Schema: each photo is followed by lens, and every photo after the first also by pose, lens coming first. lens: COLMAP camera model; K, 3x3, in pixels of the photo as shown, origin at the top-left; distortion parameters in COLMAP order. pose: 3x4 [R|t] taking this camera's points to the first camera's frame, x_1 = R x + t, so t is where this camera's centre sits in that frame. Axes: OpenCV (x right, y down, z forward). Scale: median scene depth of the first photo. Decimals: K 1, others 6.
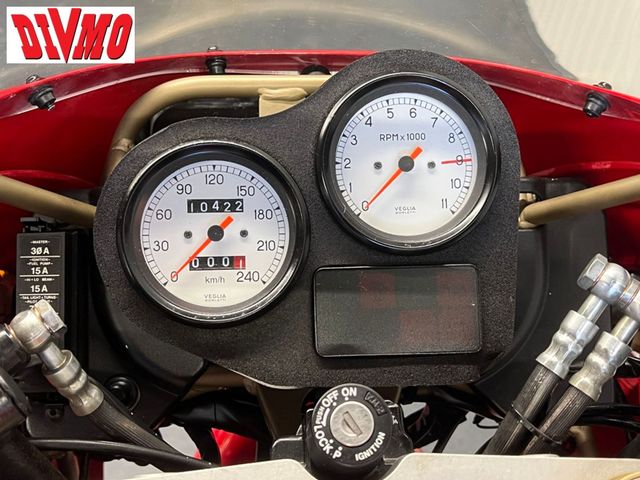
lens RADIAL K [[840.8, 0, 314.7], [0, 840.8, 238.7], [0, 0, 1]] dist [0.085477, 0.000000]
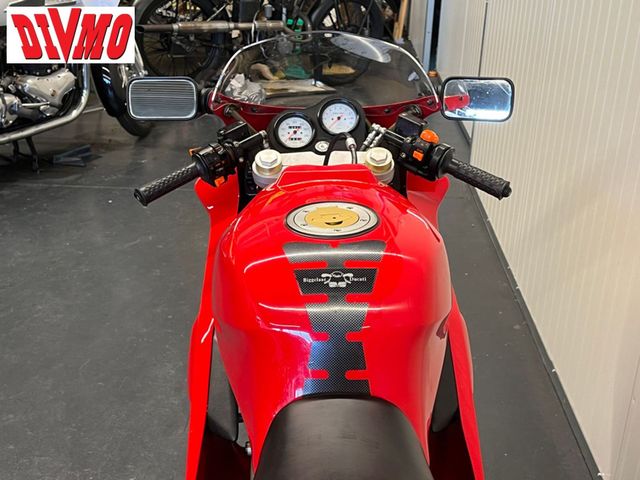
lens RADIAL K [[840.8, 0, 317.3], [0, 840.8, 240.8], [0, 0, 1]] dist [0.085477, 0.000000]
pose [[0.999401, -0.019266, -0.028741, 0.110973], [0.009700, 0.953339, -0.301745, 1.831856], [0.033213, 0.301285, 0.952955, -2.958058]]
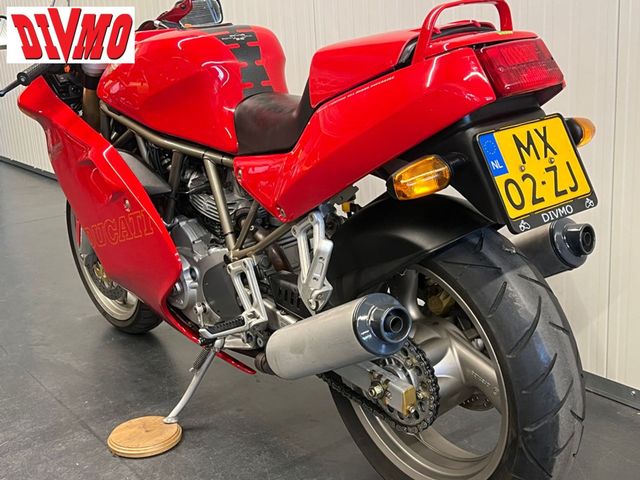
lens RADIAL K [[840.8, 0, 325.8], [0, 840.8, 233.2], [0, 0, 1]] dist [0.085477, 0.000000]
pose [[0.809585, -0.249094, 0.531530, -2.300897], [0.463601, 0.826753, -0.318675, 3.799841], [-0.360064, 0.504412, 0.784807, -3.752121]]
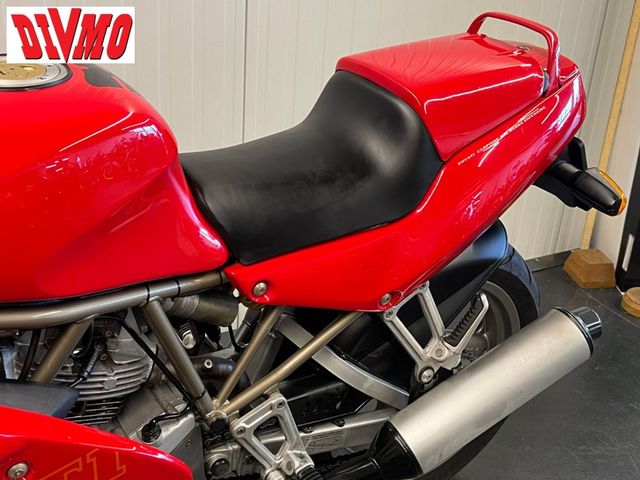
lens RADIAL K [[840.8, 0, 318.6], [0, 840.8, 239.4], [0, 0, 1]] dist [0.085477, 0.000000]
pose [[-0.483898, -0.453482, 0.748463, -2.440180], [0.512477, 0.546434, 0.662403, -0.035984], [-0.709374, 0.704105, -0.032019, -0.414795]]
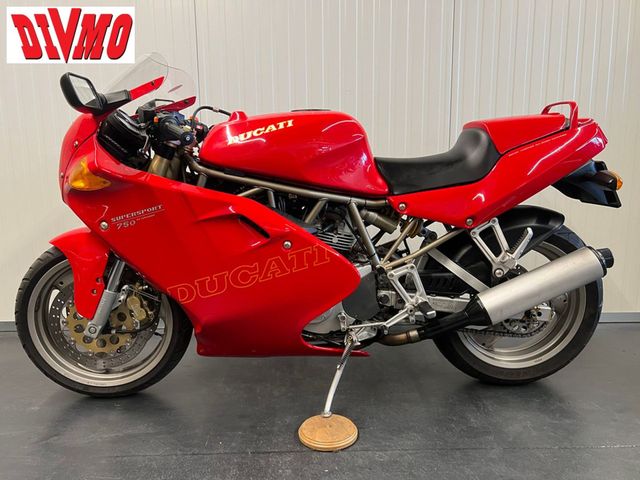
lens RADIAL K [[480.0, 0, 319.3], [0, 480.0, 243.0], [0, 0, 1]] dist [0.078095, -0.079636]
pose [[0.005206, -0.213917, 0.976838, -3.952739], [0.674847, 0.721618, 0.154430, 1.089668], [-0.737939, 0.658412, 0.148118, -0.131088]]
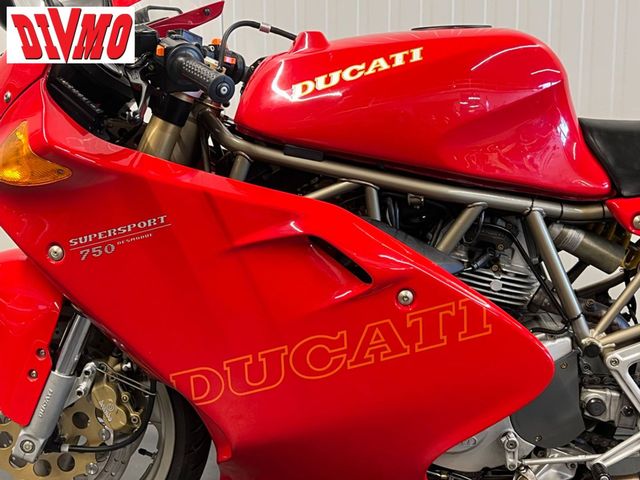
lens RADIAL K [[840.8, 0, 322.8], [0, 840.8, 239.0], [0, 0, 1]] dist [0.085477, 0.000000]
pose [[0.095629, -0.207703, 0.973506, -3.510354], [0.672453, 0.734565, 0.090667, 0.842830], [-0.733936, 0.645967, 0.209916, 0.010182]]
